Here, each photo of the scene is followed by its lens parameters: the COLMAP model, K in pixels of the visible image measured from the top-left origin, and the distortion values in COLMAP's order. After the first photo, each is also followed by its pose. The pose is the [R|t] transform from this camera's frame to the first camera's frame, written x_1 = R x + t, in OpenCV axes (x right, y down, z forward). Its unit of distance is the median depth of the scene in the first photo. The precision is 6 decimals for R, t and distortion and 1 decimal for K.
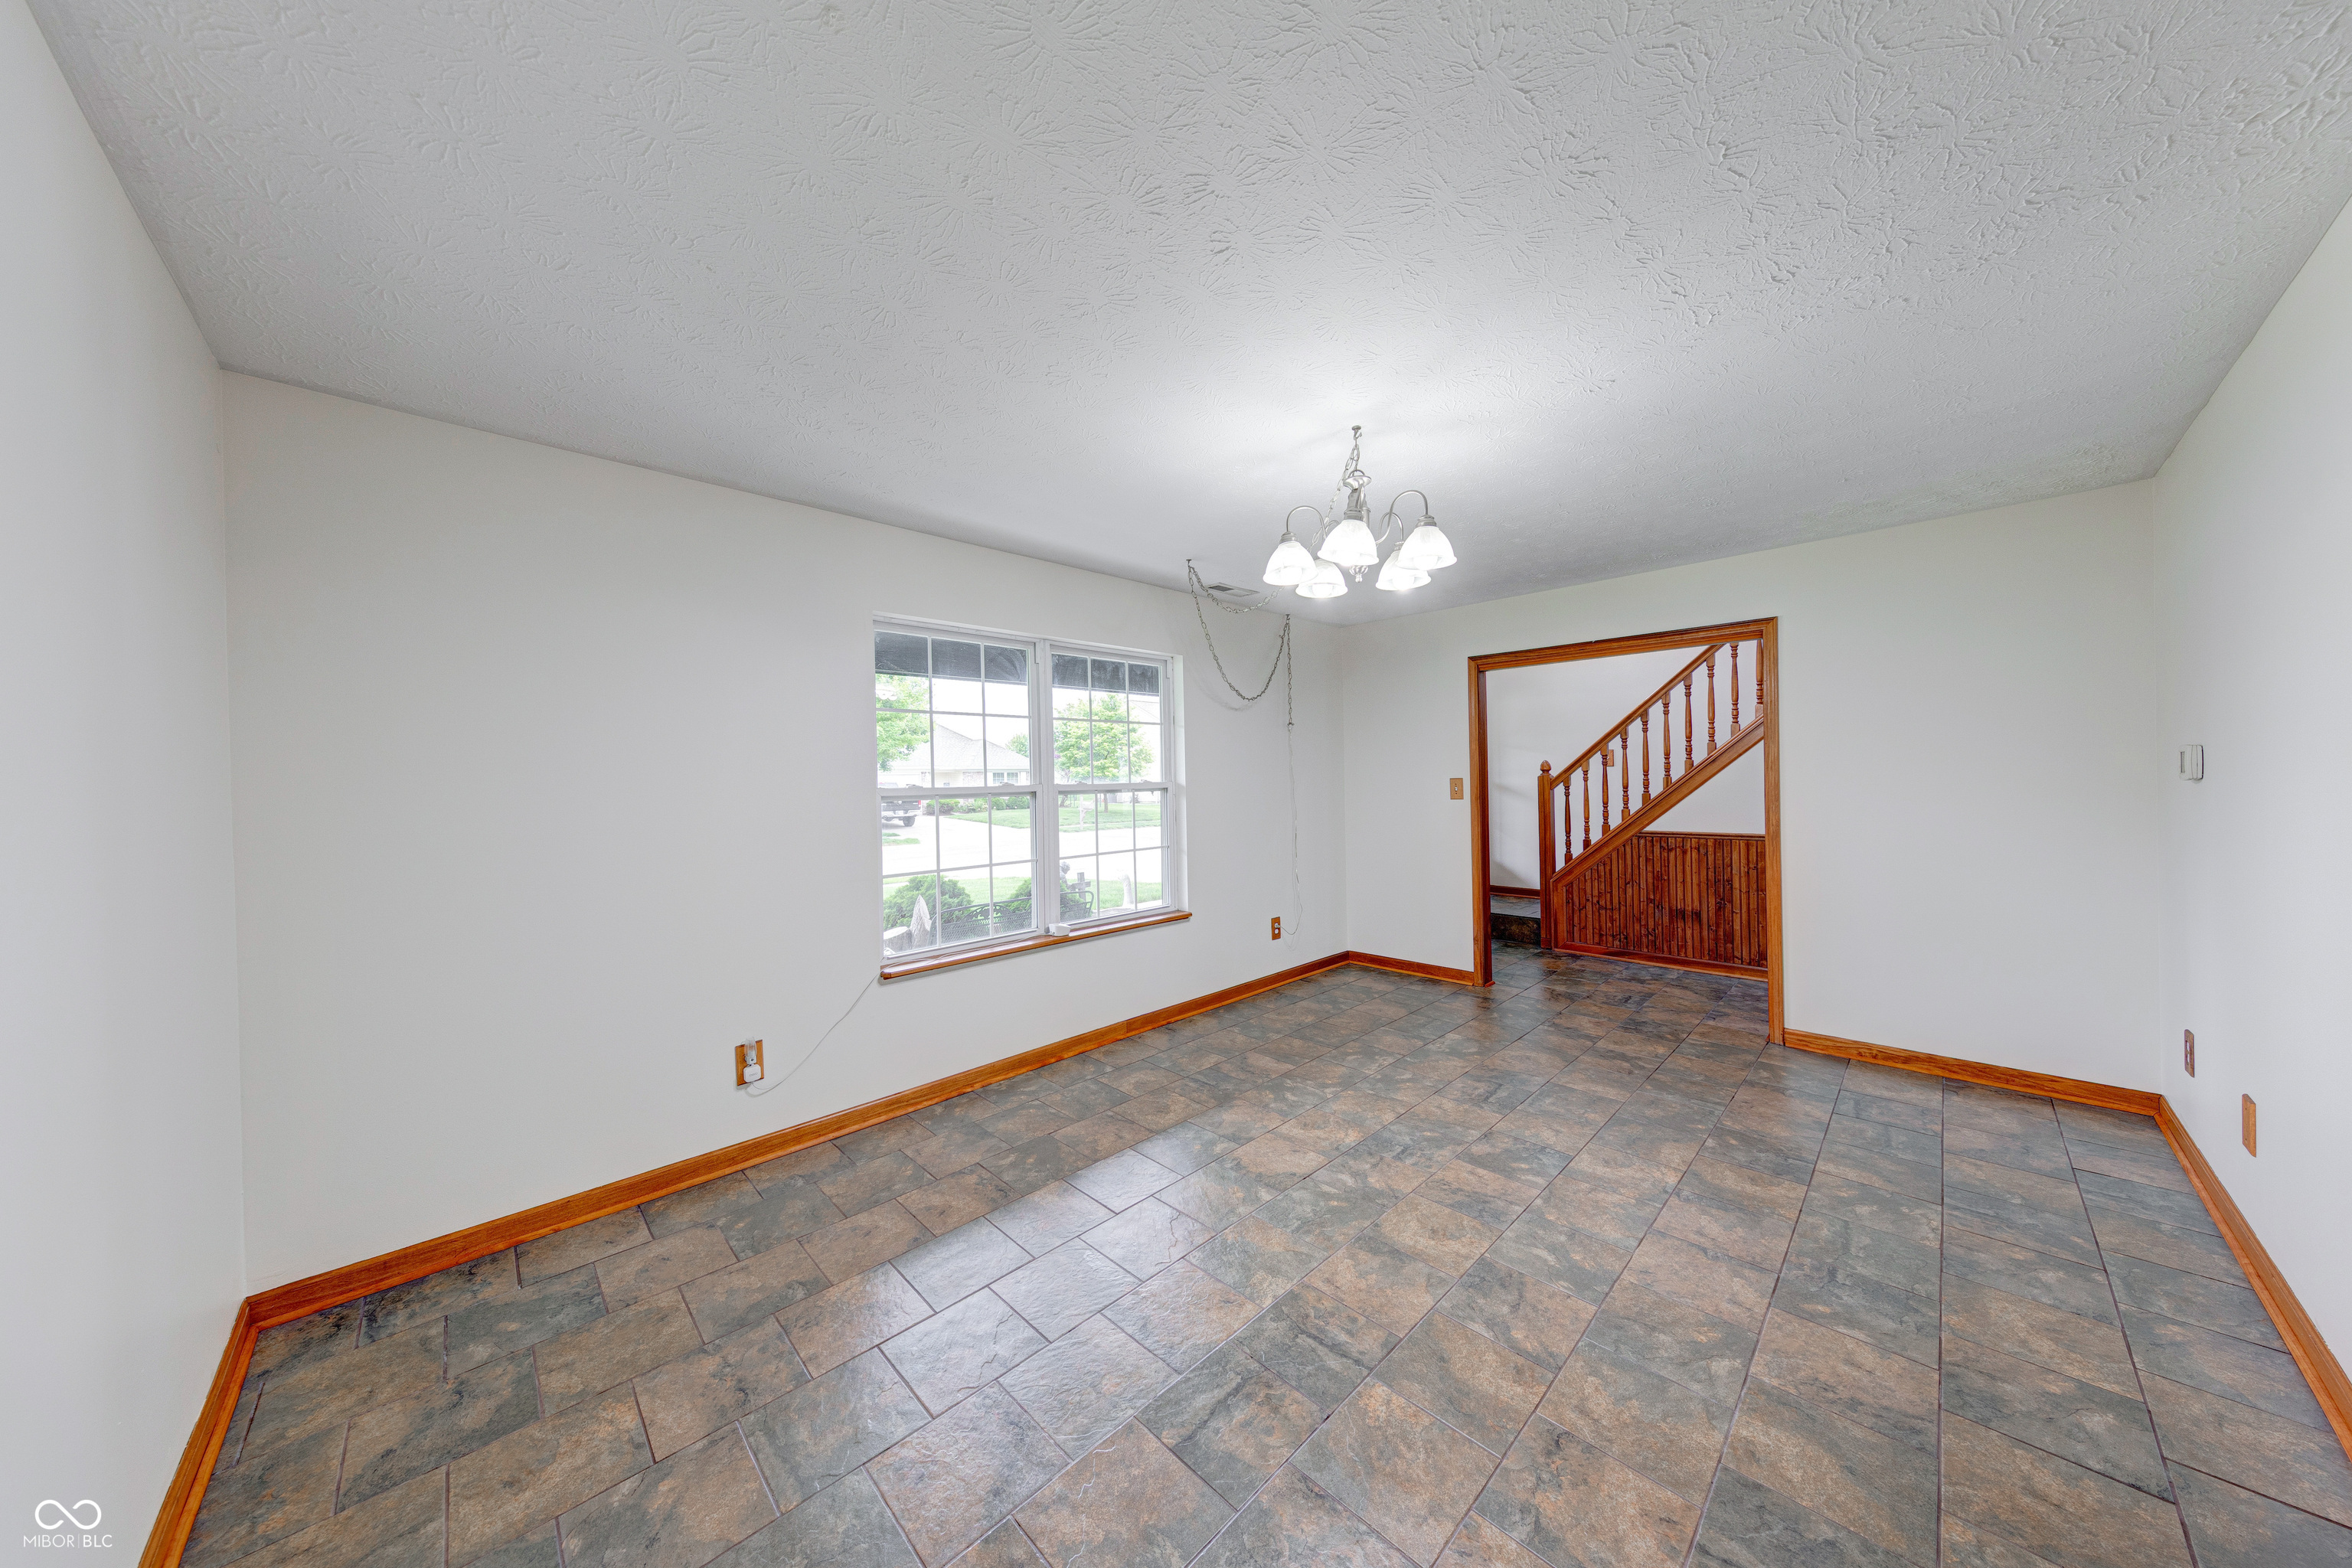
lens RADIAL K [[746.0, 0, 1189.6], [0, 746.0, 783.4], [0, 0, 1]] dist [0.007489, -0.000359]
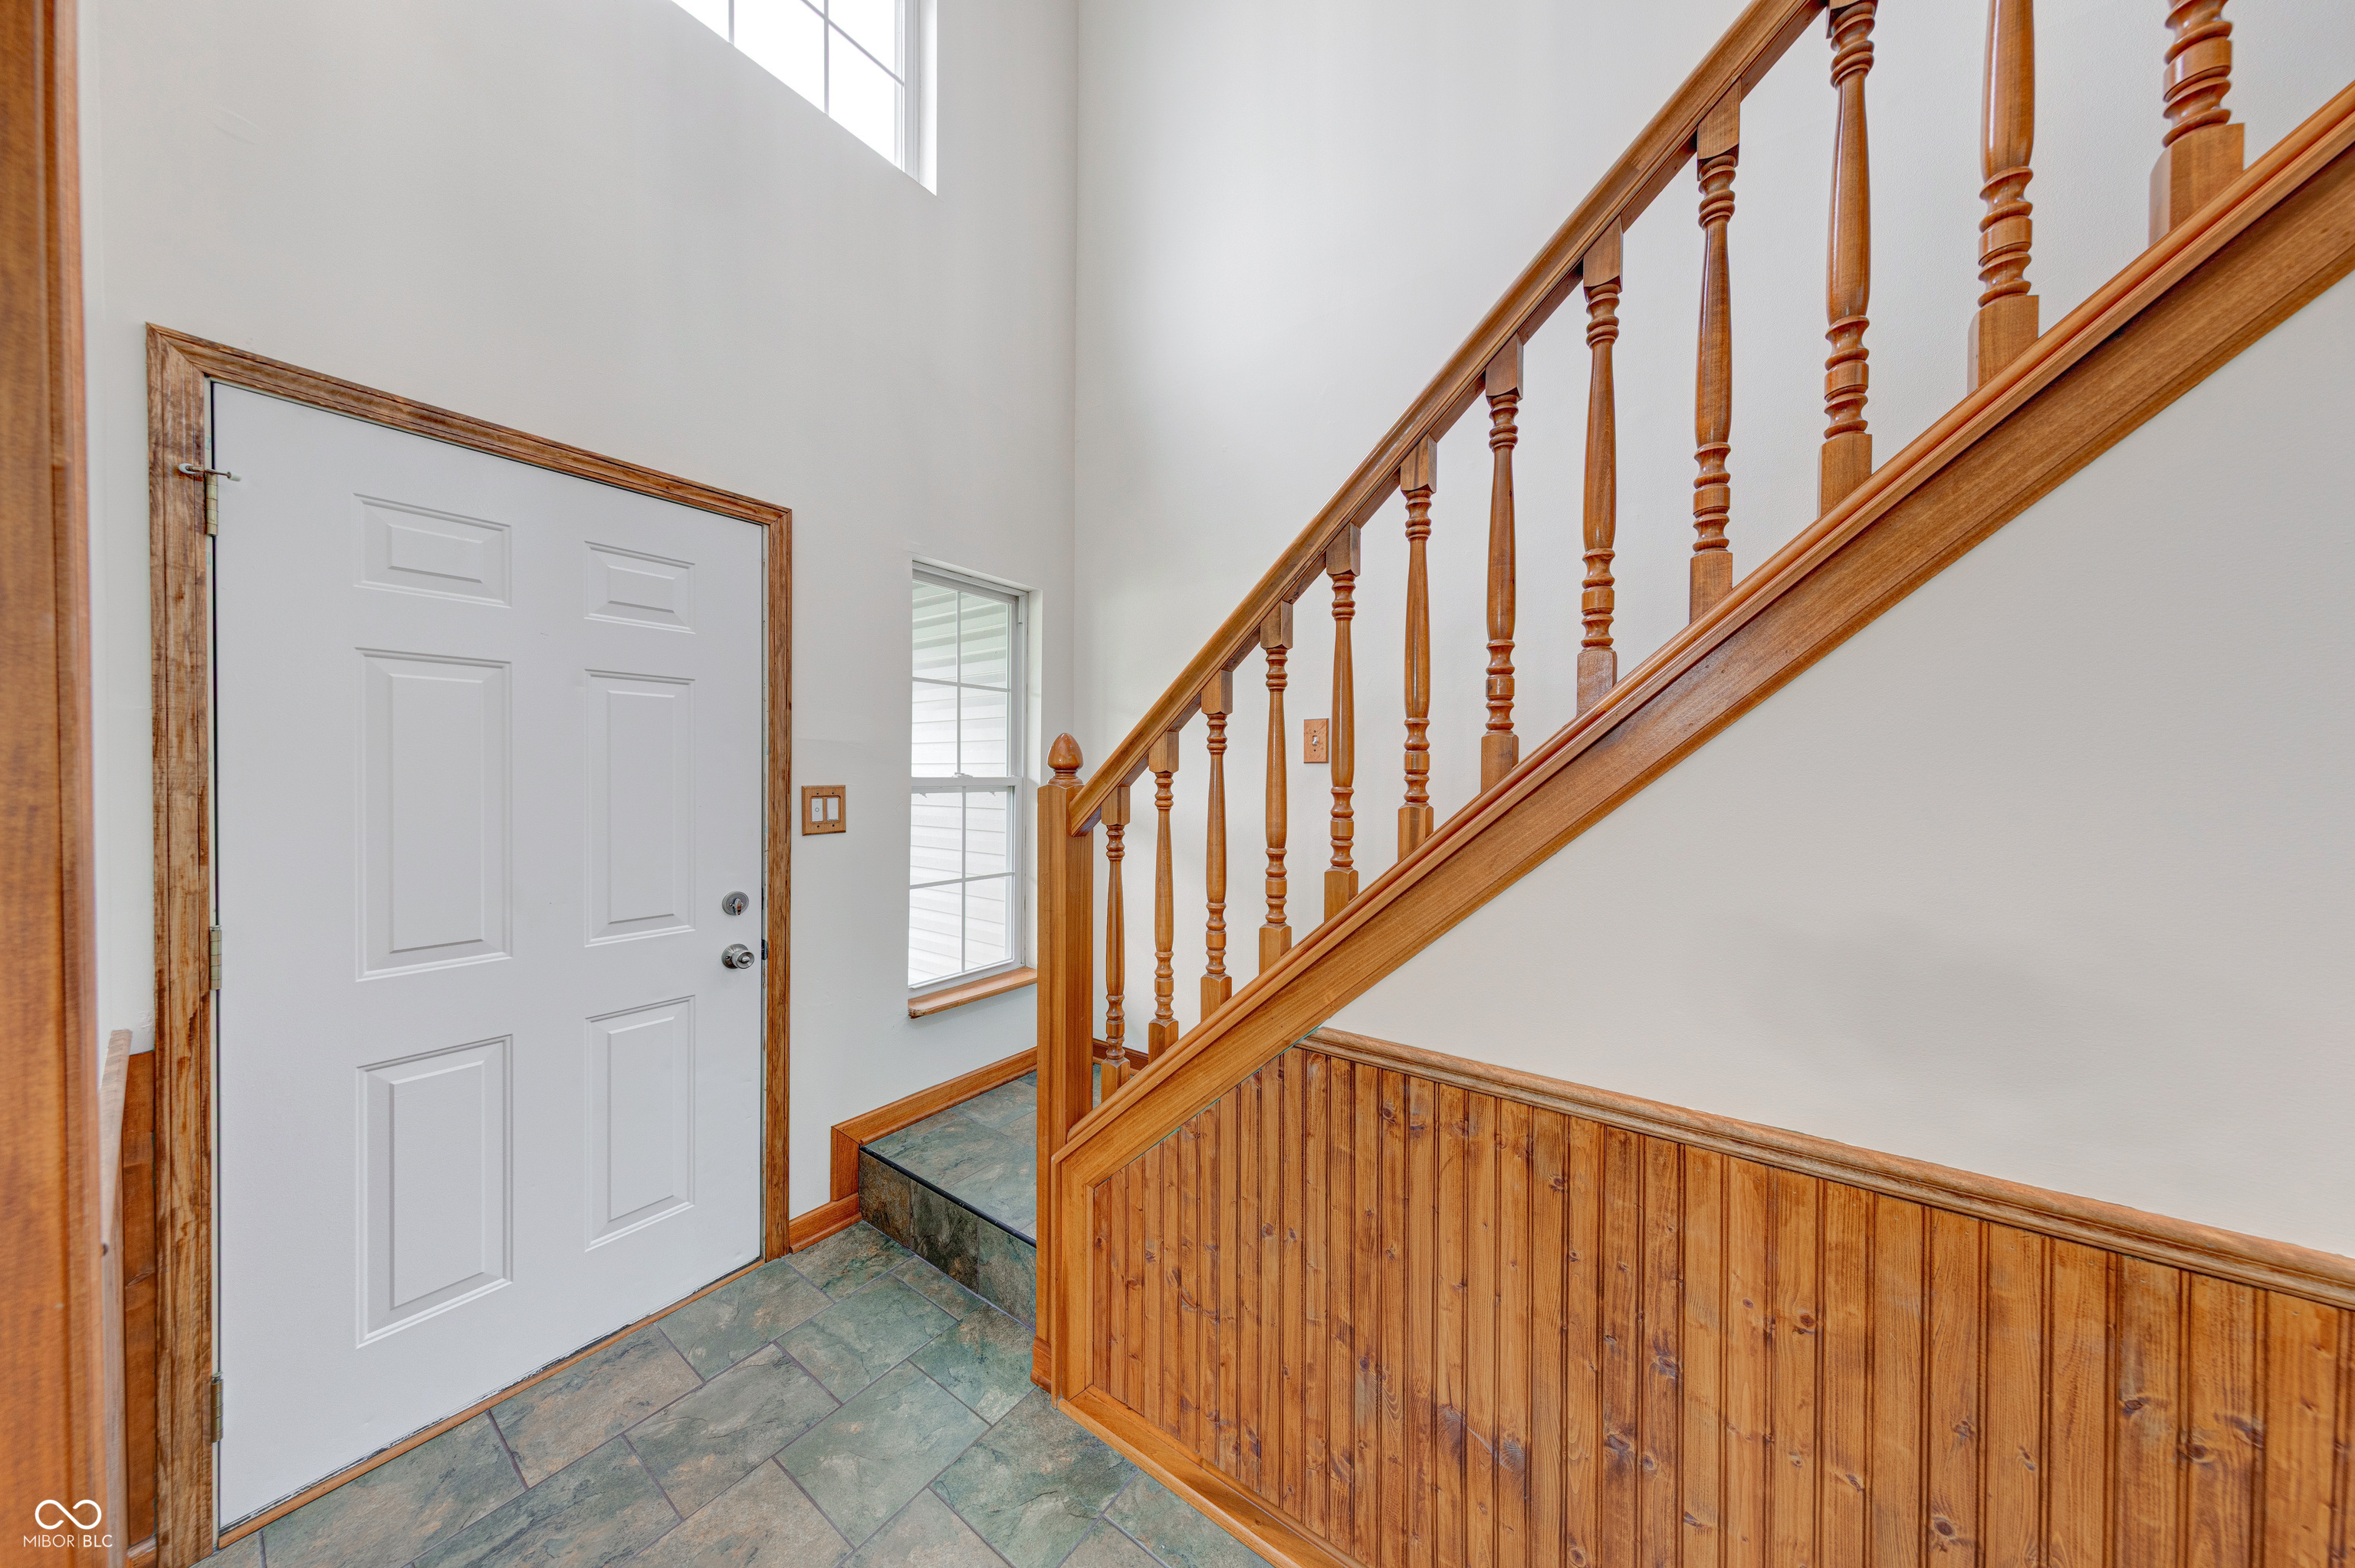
lens RADIAL K [[746.8, 0, 1188.2], [0, 746.8, 780.3], [0, 0, 1]] dist [0.007489, -0.000359]
pose [[0.984083, 0.002254, 0.177697, 0.531948], [-0.008488, 0.999374, 0.034331, -0.024298], [-0.177508, -0.035293, 0.983486, 0.790222]]
